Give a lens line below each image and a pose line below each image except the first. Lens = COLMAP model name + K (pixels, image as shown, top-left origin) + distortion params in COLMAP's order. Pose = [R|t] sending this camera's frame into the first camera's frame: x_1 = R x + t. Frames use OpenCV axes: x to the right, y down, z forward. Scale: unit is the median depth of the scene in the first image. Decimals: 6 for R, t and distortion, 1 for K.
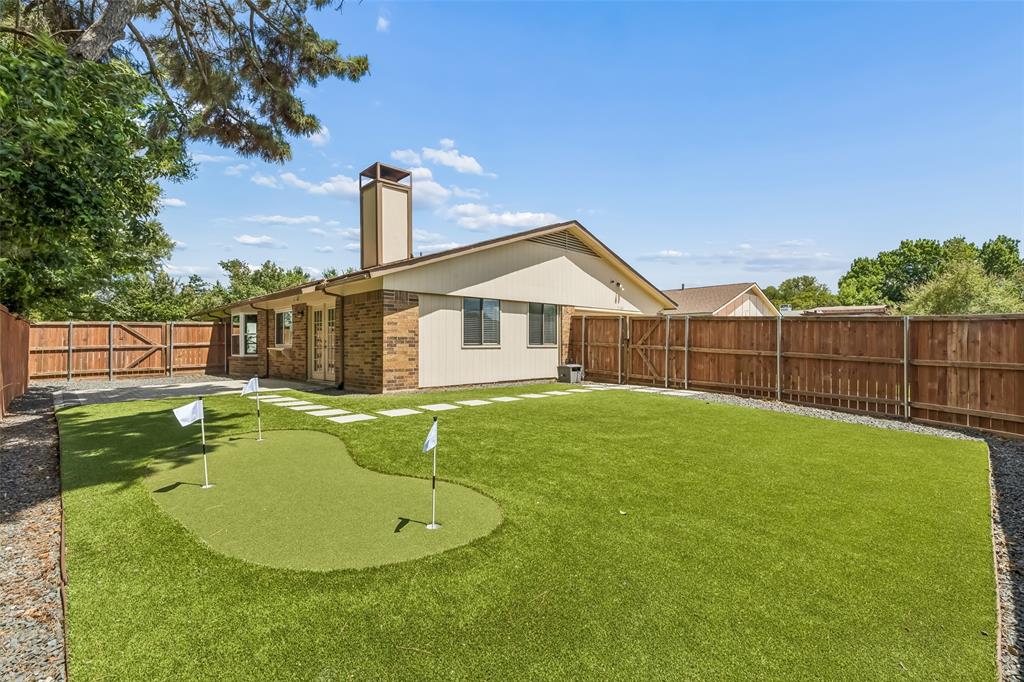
lens RADIAL K [[467.2, 0, 516.5], [0, 467.2, 339.5], [0, 0, 1]] dist [0.002803, -0.000488]
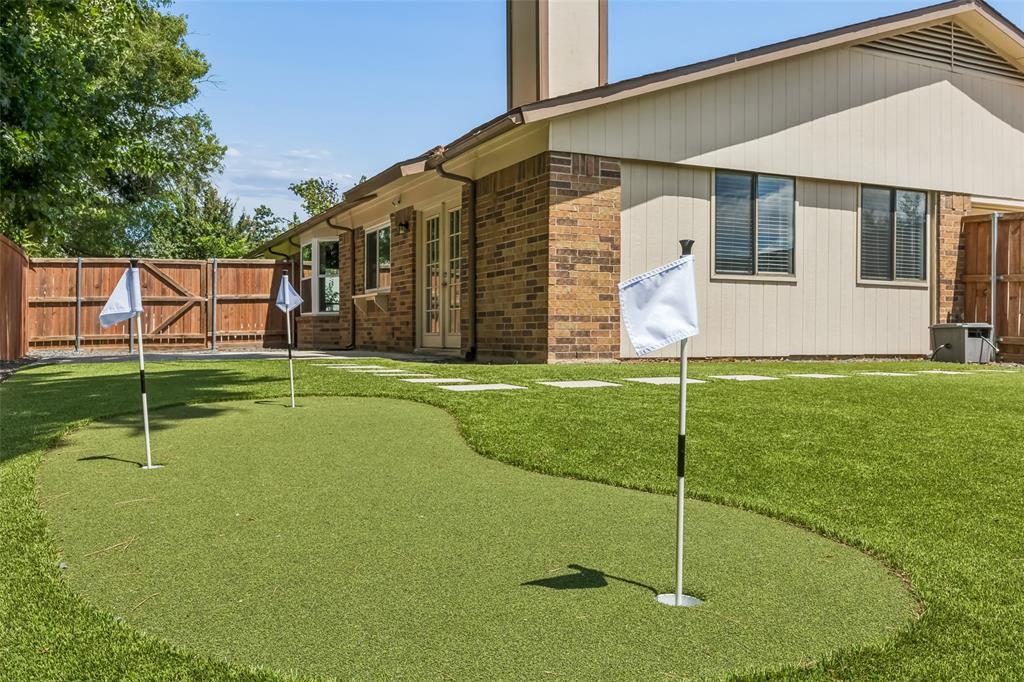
lens RADIAL K [[845.0, 0, 506.9], [0, 845.0, 341.2], [0, 0, 1]] dist [0.002564, -0.008124]
pose [[0.944103, 0.007537, -0.329564, -0.027739], [-0.001550, 0.999829, 0.018427, 0.059186], [0.329647, -0.016886, 0.943953, 0.118922]]
